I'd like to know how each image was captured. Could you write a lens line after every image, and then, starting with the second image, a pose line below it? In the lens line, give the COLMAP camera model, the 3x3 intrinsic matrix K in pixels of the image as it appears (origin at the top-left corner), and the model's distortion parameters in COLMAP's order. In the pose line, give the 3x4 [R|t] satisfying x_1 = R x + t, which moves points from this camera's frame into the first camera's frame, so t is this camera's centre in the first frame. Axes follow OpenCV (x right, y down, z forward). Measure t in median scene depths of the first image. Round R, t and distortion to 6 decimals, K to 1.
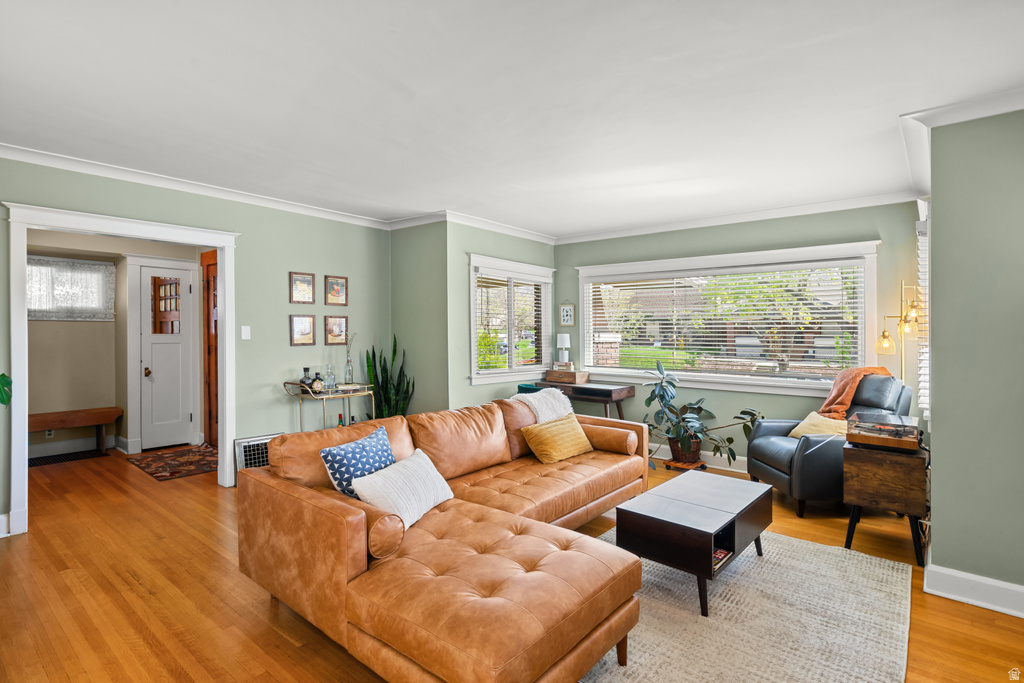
lens RADIAL K [[511.4, 0, 512.0], [0, 511.4, 341.5], [0, 0, 1]] dist [0.000378, 0.000106]
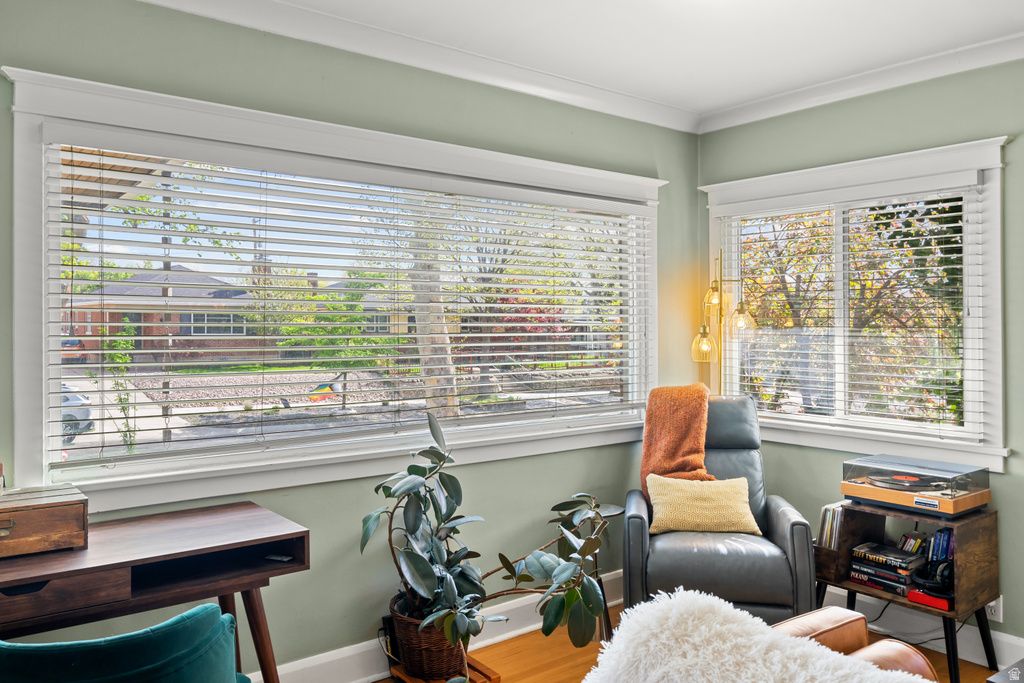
lens RADIAL K [[804.4, 0, 512.0], [0, 804.4, 341.5], [0, 0, 1]] dist [0.004927, 0.005521]
pose [[0.198652, -0.029038, 0.979640, -0.277809], [0.013684, 0.999546, 0.026853, -0.028154], [-0.979975, 0.008071, 0.198959, 0.927049]]
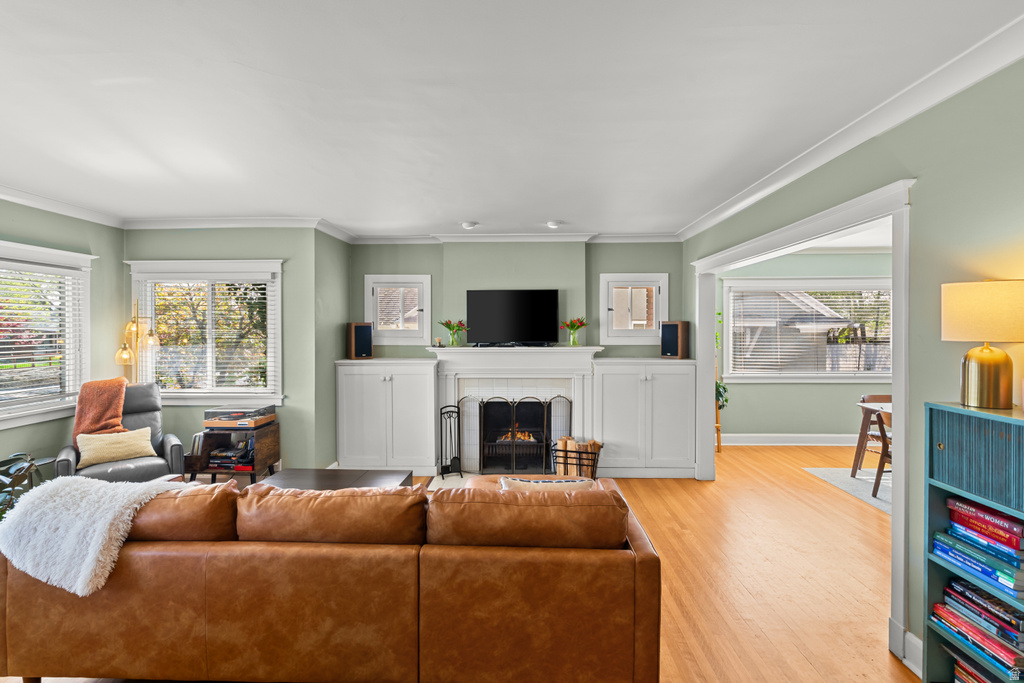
lens RADIAL K [[470.1, 0, 509.6], [0, 470.1, 326.3], [0, 0, 1]] dist [0.002710, 0.001397]
pose [[-0.610629, -0.001678, 0.791915, -0.536735], [0.011361, 0.999876, 0.010879, -0.054267], [-0.791835, 0.015640, -0.610534, 0.860884]]
